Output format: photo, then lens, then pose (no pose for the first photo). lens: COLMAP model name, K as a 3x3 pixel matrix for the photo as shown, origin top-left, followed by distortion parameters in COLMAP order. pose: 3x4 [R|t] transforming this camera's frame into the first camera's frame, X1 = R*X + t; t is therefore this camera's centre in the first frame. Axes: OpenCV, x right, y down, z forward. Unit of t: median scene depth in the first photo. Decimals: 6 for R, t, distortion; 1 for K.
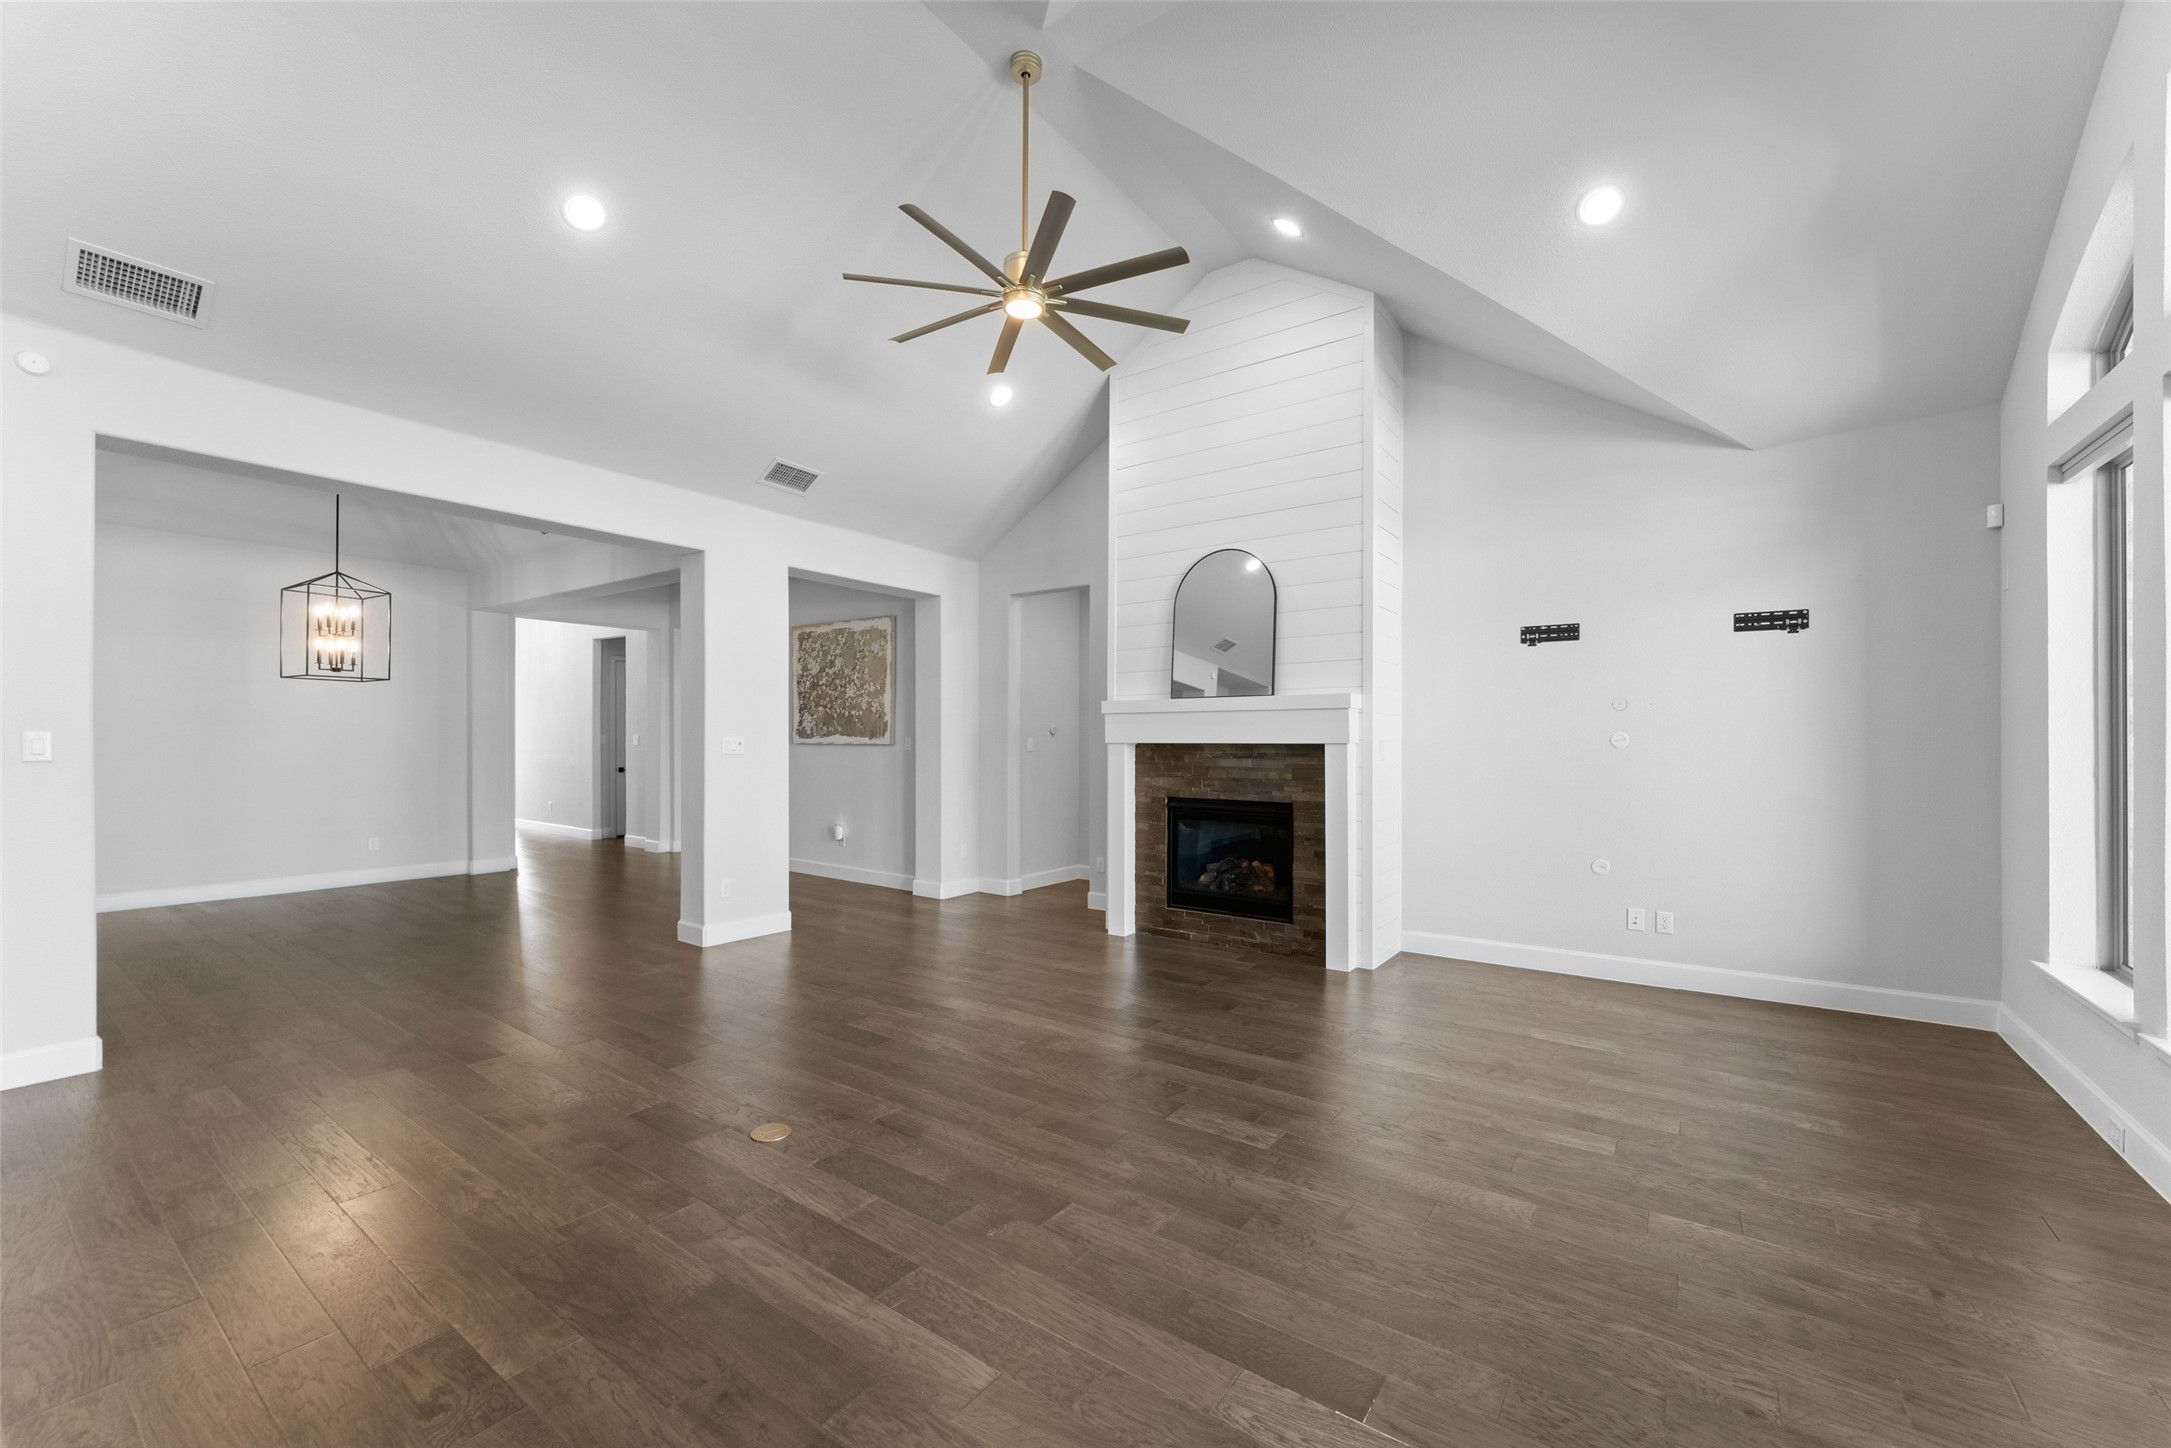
lens RADIAL K [[863.3, 0, 1076.4], [0, 863.3, 735.7], [0, 0, 1]] dist [0.023094, 0.000434]
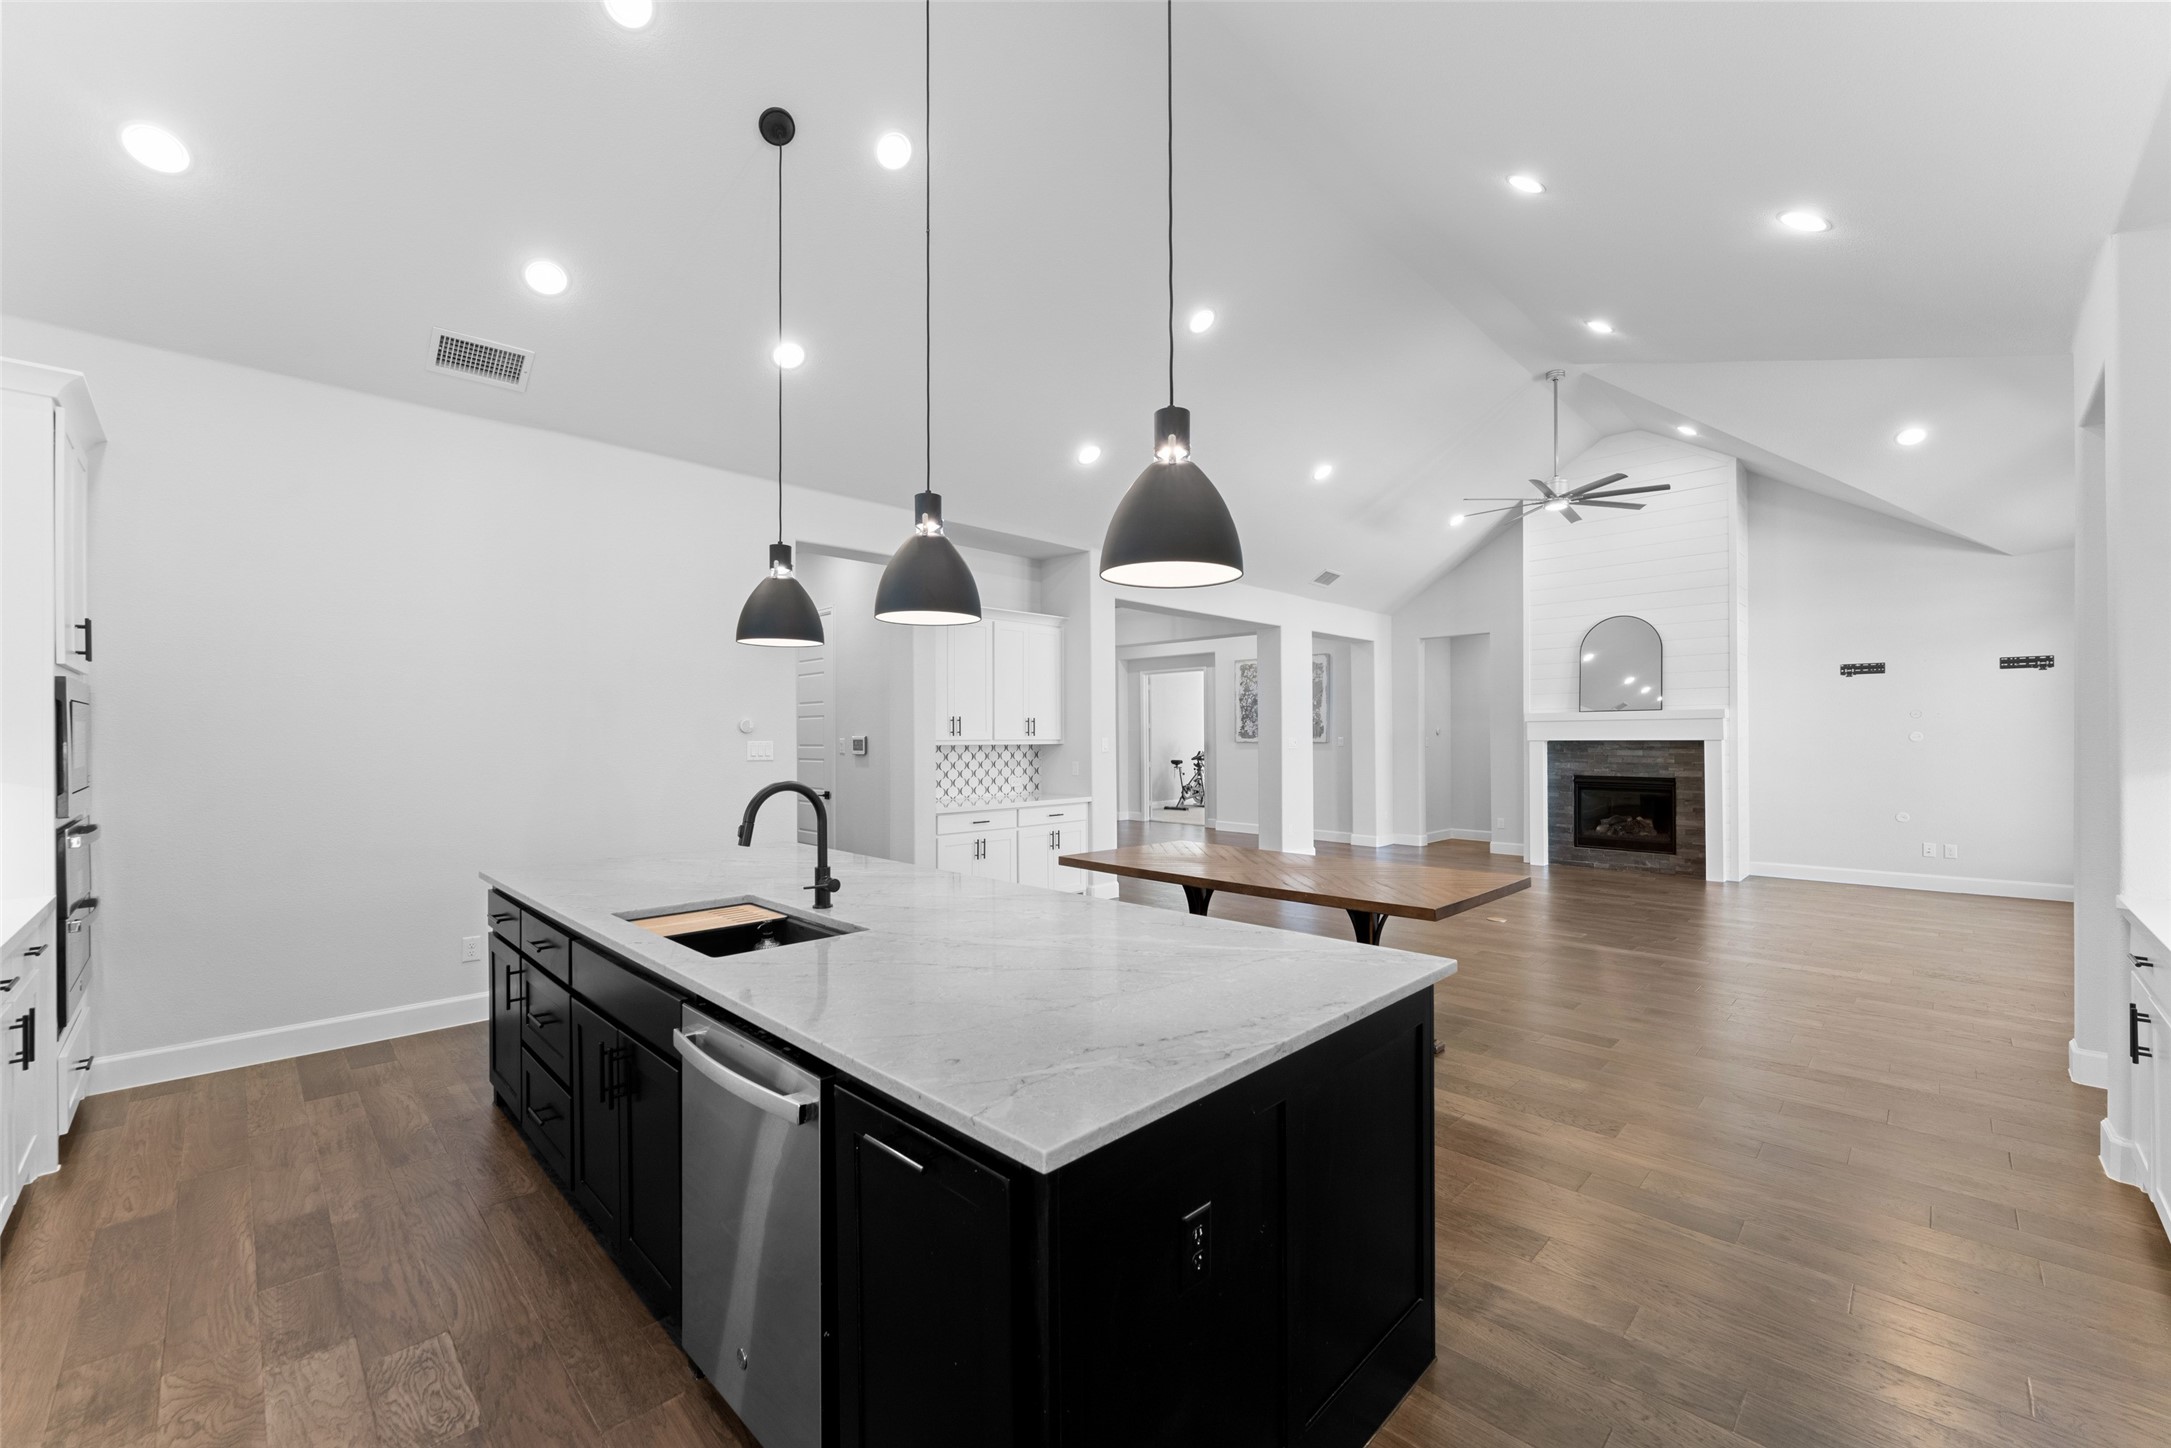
lens RADIAL K [[863.3, 0, 1096.2], [0, 863.3, 730.4], [0, 0, 1]] dist [0.023094, 0.000434]
pose [[0.991081, -0.008585, -0.132983, -0.570567], [0.008397, 0.999963, -0.001978, -0.014543], [0.132995, 0.000843, 0.991116, -0.698565]]
